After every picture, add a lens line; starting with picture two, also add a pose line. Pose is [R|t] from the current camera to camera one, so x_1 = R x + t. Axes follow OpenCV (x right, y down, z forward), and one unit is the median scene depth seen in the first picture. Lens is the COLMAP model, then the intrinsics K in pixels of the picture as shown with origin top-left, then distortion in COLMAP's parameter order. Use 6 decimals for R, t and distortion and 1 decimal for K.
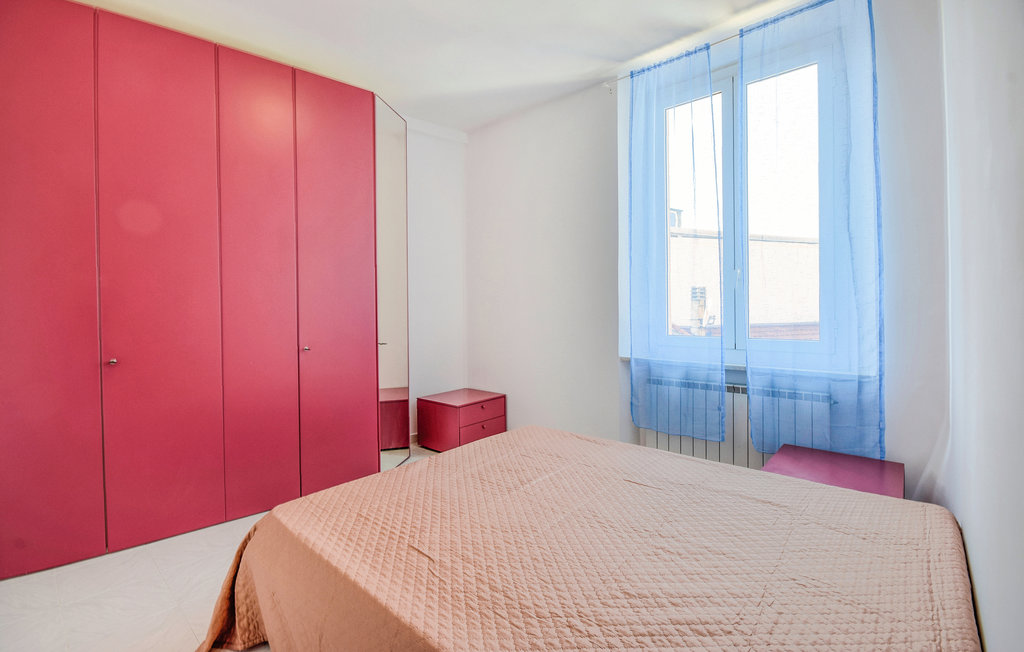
lens RADIAL K [[461.7, 0, 512.0], [0, 461.7, 326.0], [0, 0, 1]] dist [-0.000160, -0.000080]
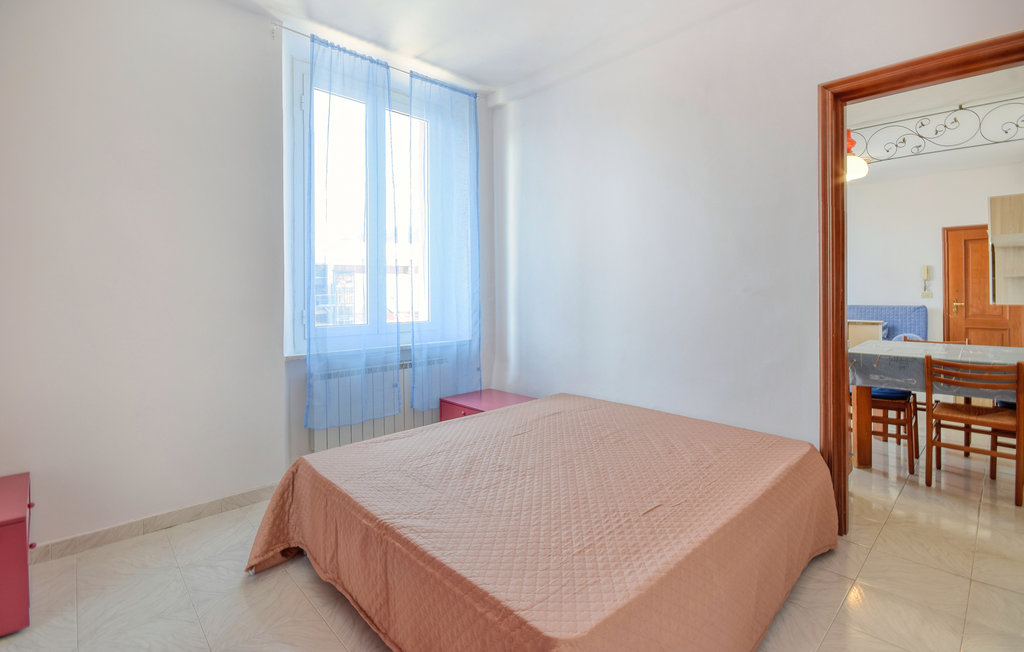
lens RADIAL K [[456.6, 0, 517.5], [0, 456.6, 308.6], [0, 0, 1]] dist [-0.002575, -0.000398]
pose [[0.073995, -0.020629, 0.997045, -0.661217], [0.048797, 0.998663, 0.017041, -0.015804], [-0.996064, 0.047392, 0.074903, 0.612668]]
